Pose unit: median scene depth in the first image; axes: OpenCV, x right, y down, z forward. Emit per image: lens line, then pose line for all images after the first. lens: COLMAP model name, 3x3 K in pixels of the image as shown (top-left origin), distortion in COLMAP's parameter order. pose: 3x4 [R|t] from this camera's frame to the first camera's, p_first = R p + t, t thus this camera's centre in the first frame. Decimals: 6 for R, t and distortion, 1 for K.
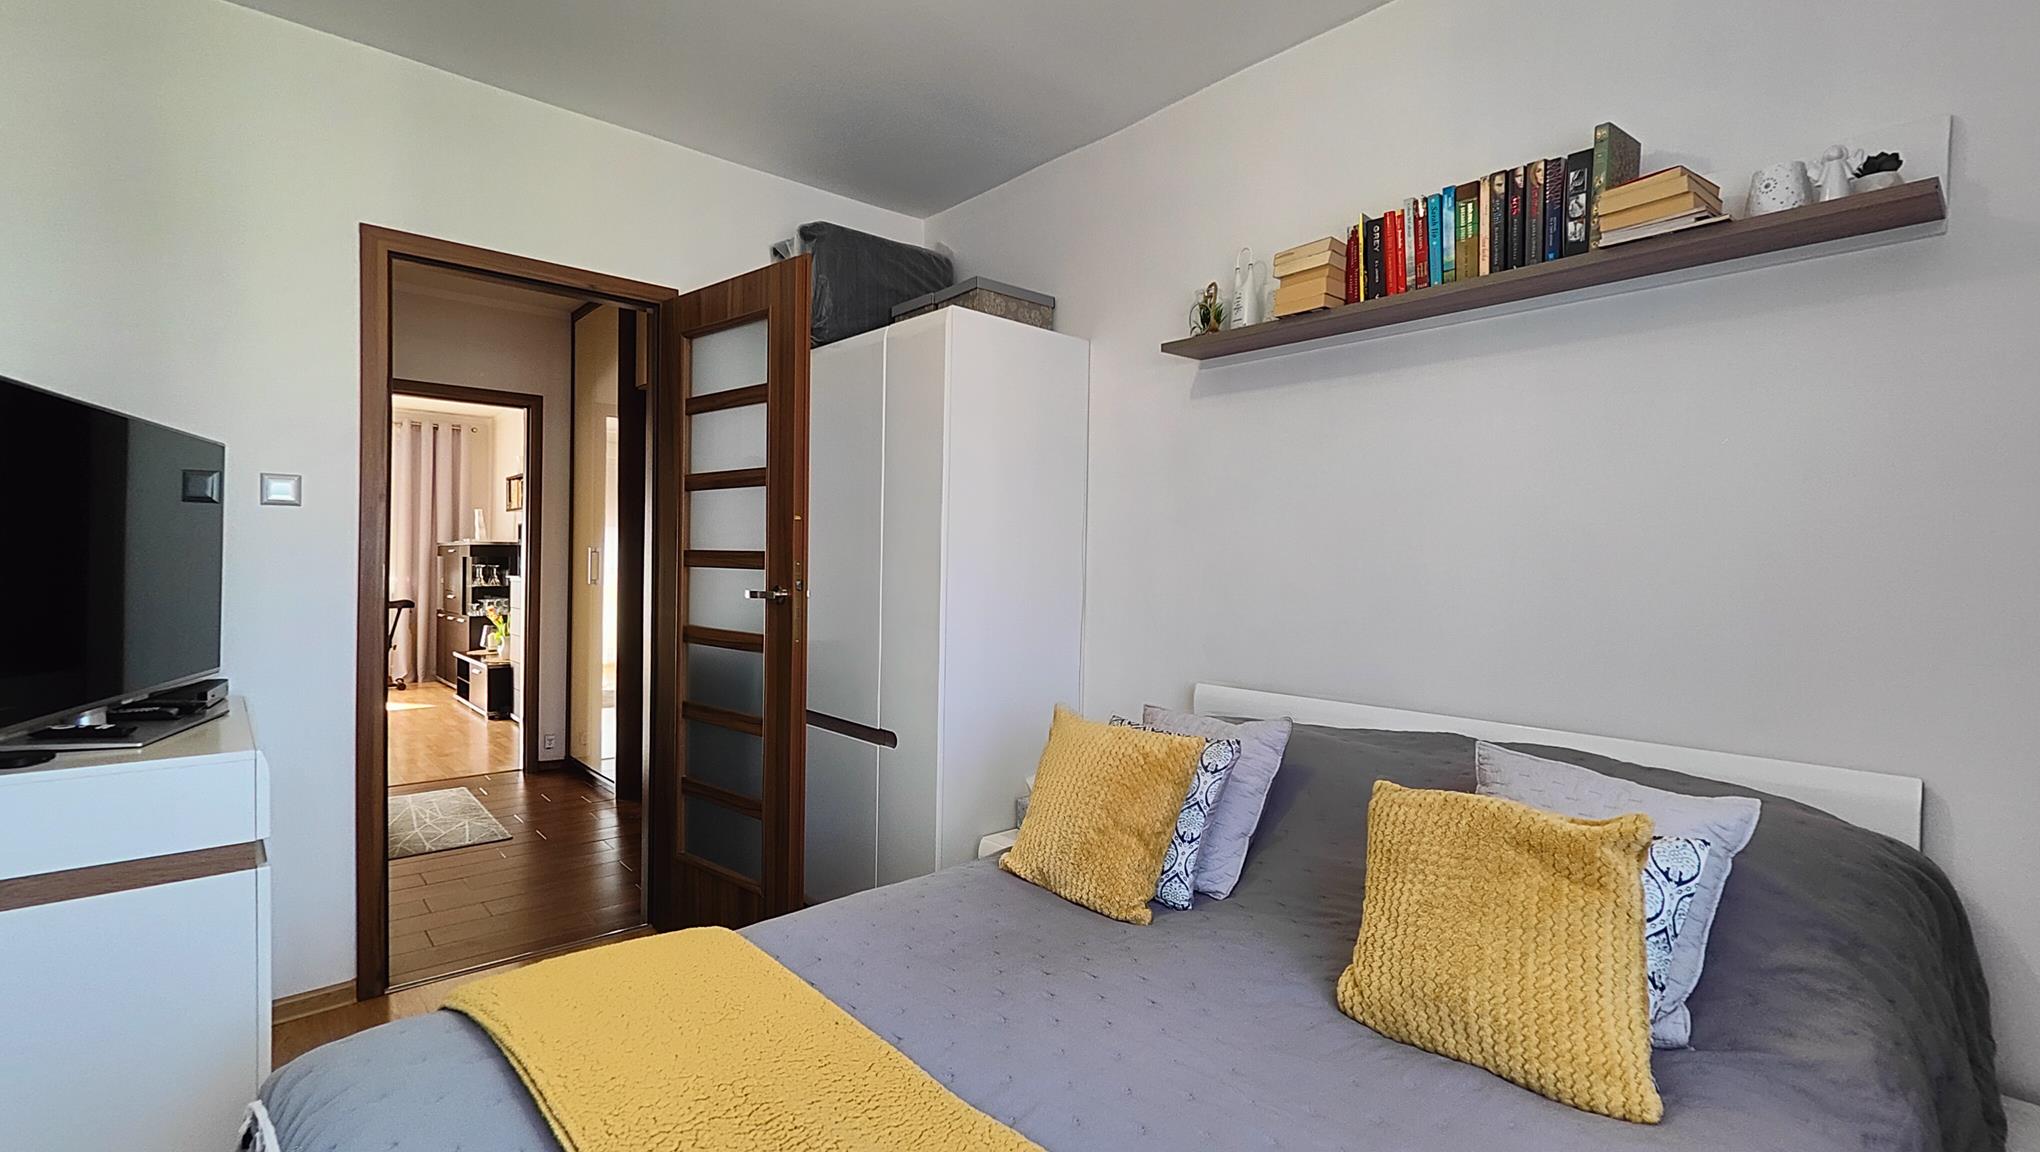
lens RADIAL K [[898.6, 0, 1015.3], [0, 898.6, 571.2], [0, 0, 1]] dist [0.007694, -0.001483]
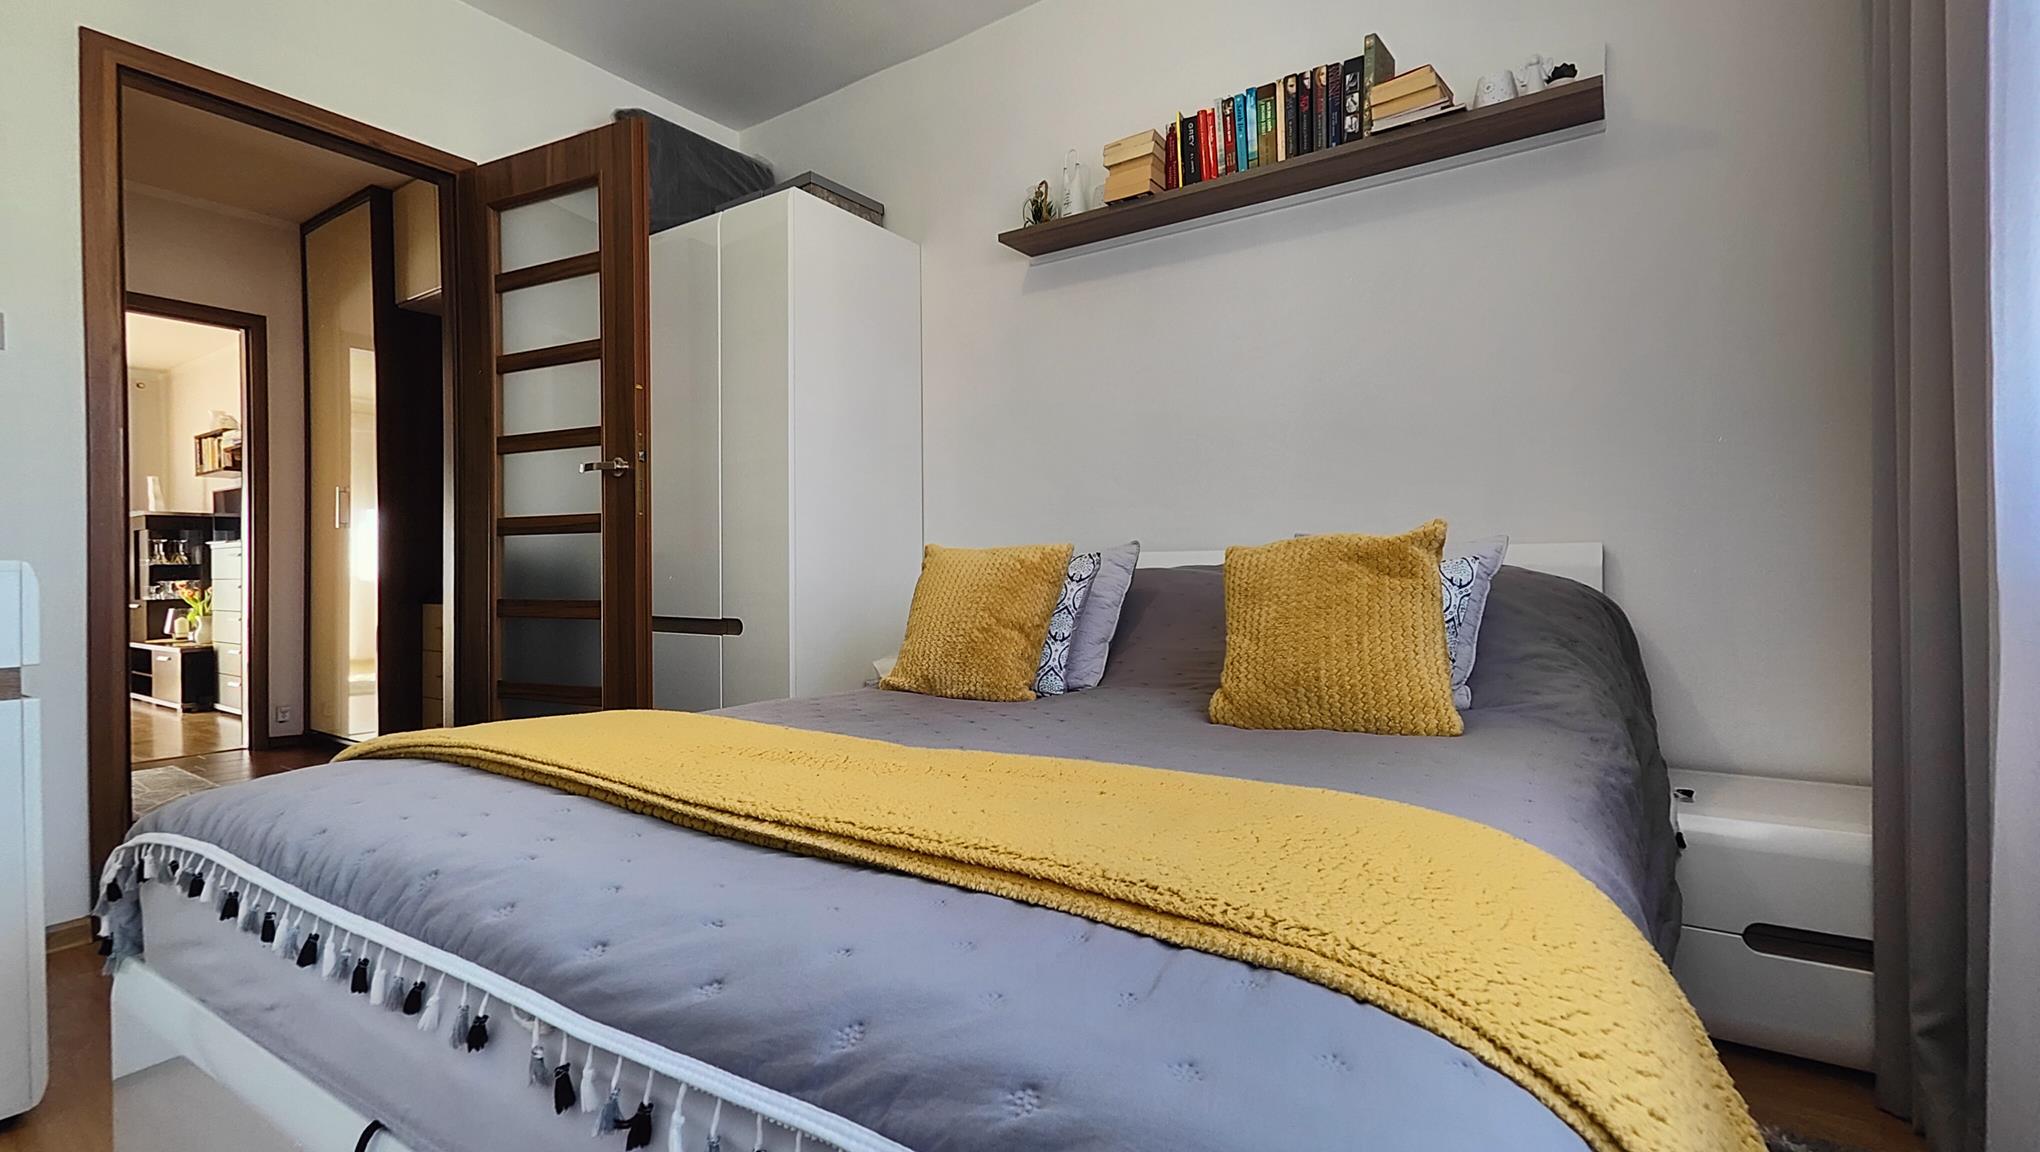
lens RADIAL K [[898.6, 0, 1014.3], [0, 898.6, 572.0], [0, 0, 1]] dist [0.007694, -0.001483]
pose [[0.968963, -0.023513, 0.246085, -0.115409], [0.026249, 0.999625, -0.007846, 0.196994], [-0.245809, 0.014063, 0.969216, -0.047730]]
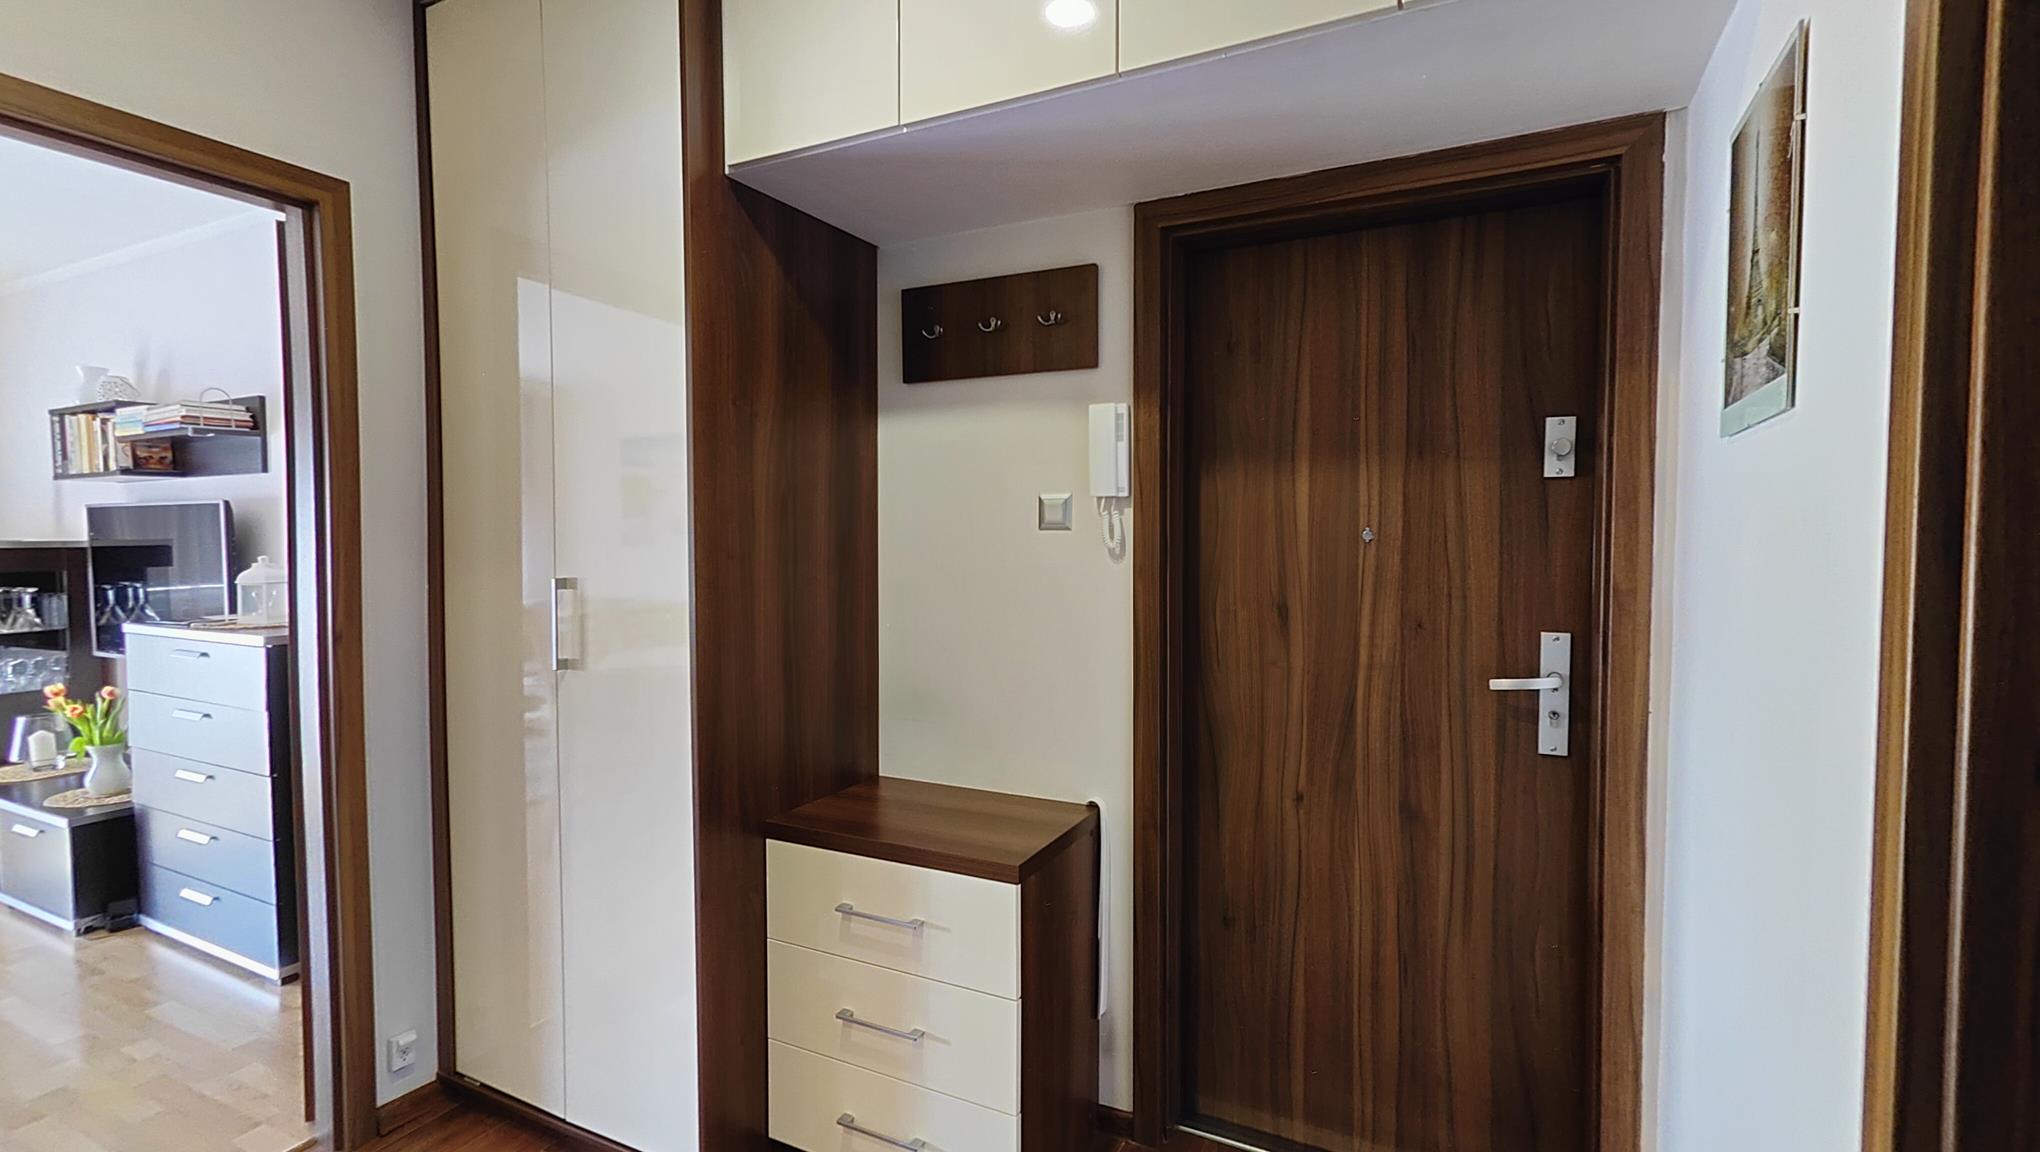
lens RADIAL K [[898.6, 0, 997.7], [0, 898.6, 571.8], [0, 0, 1]] dist [0.007694, -0.001483]
pose [[0.928133, -0.032987, 0.370785, -1.048101], [0.020240, 0.999064, 0.038219, -0.093009], [-0.371699, -0.027968, 0.927932, 1.350176]]
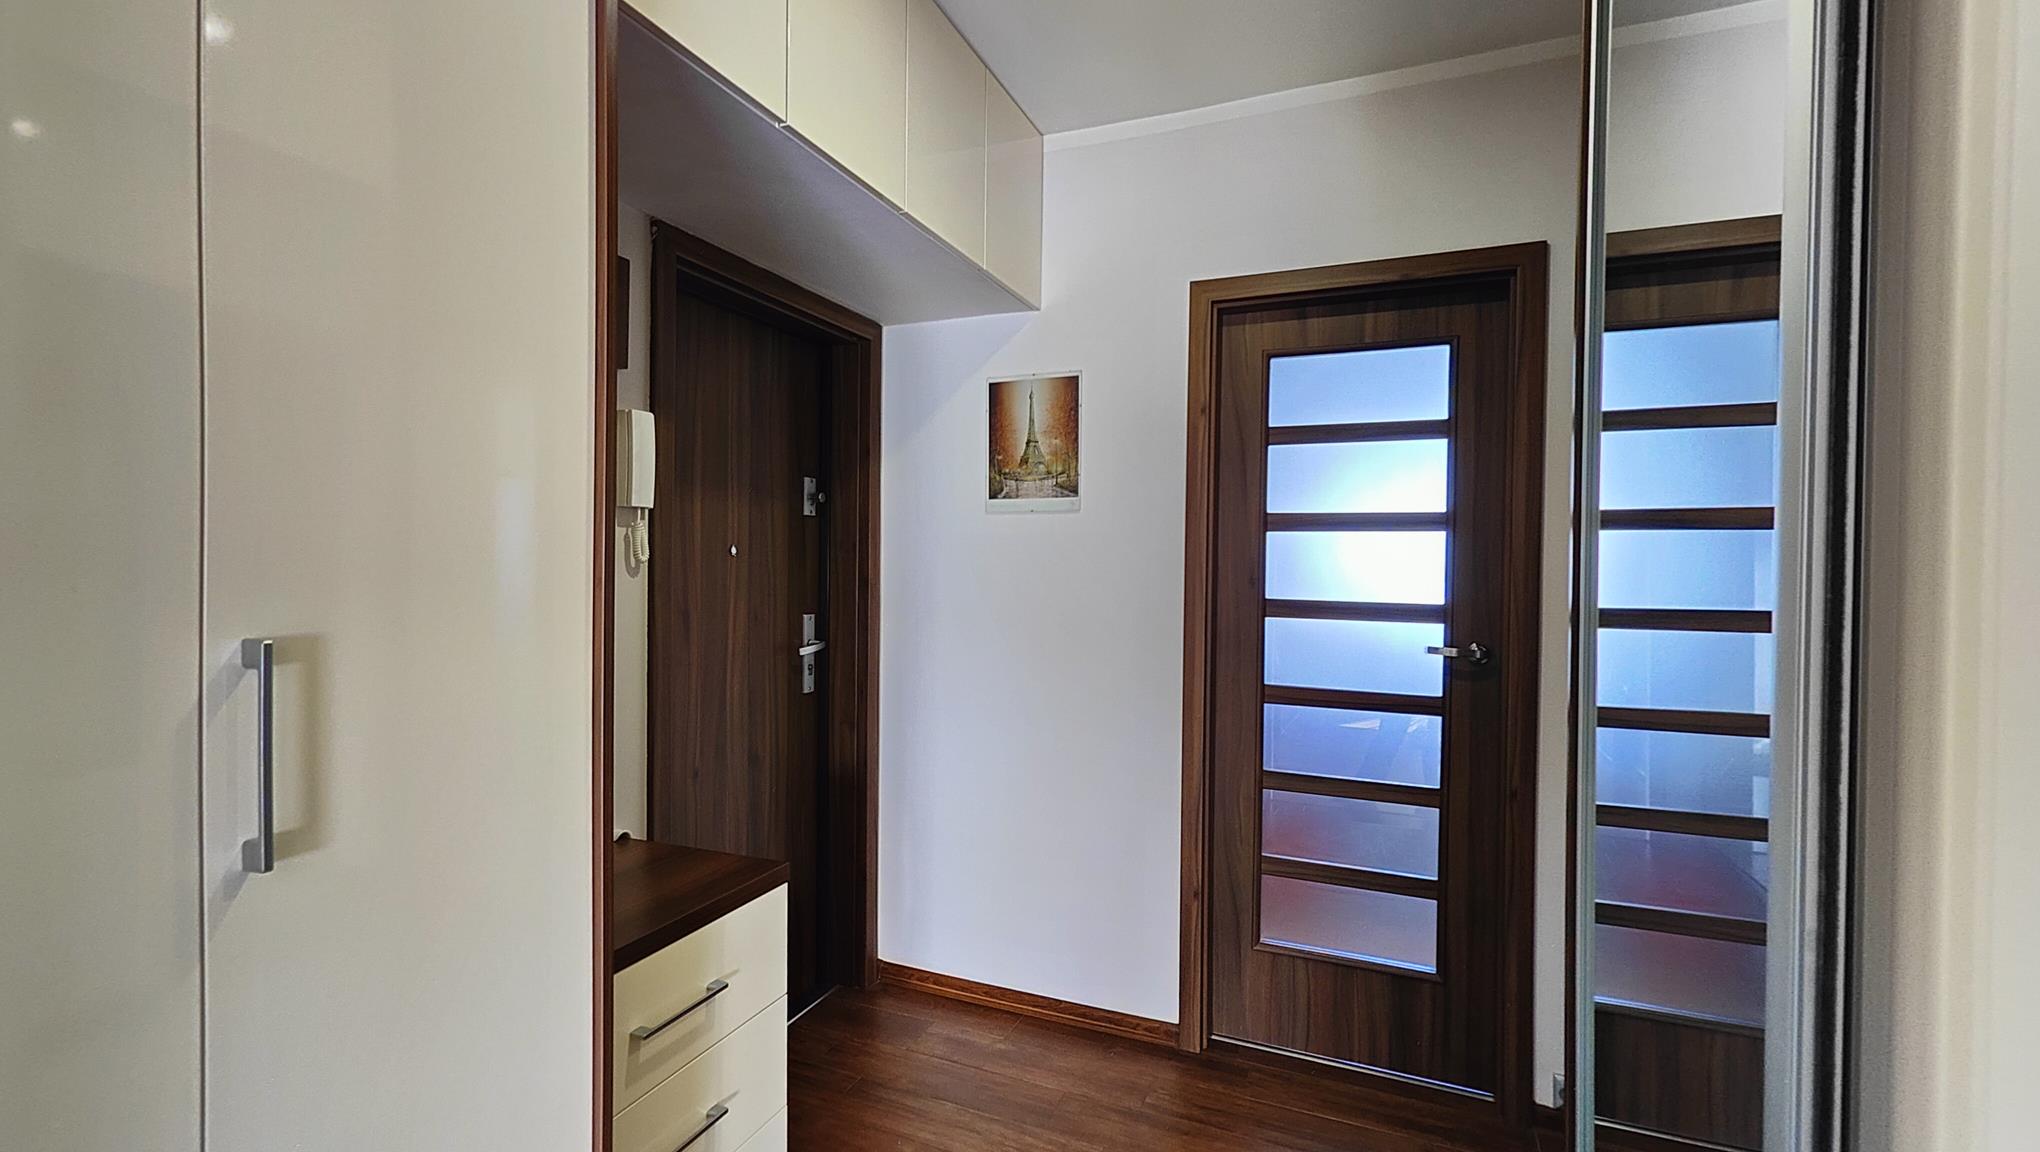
lens RADIAL K [[898.6, 0, 1011.7], [0, 898.6, 571.5], [0, 0, 1]] dist [0.007694, -0.001483]
pose [[-0.430368, -0.031532, 0.902102, -1.462736], [-0.005335, 0.999461, 0.032389, -0.098644], [-0.902638, 0.009126, -0.430305, 2.048074]]
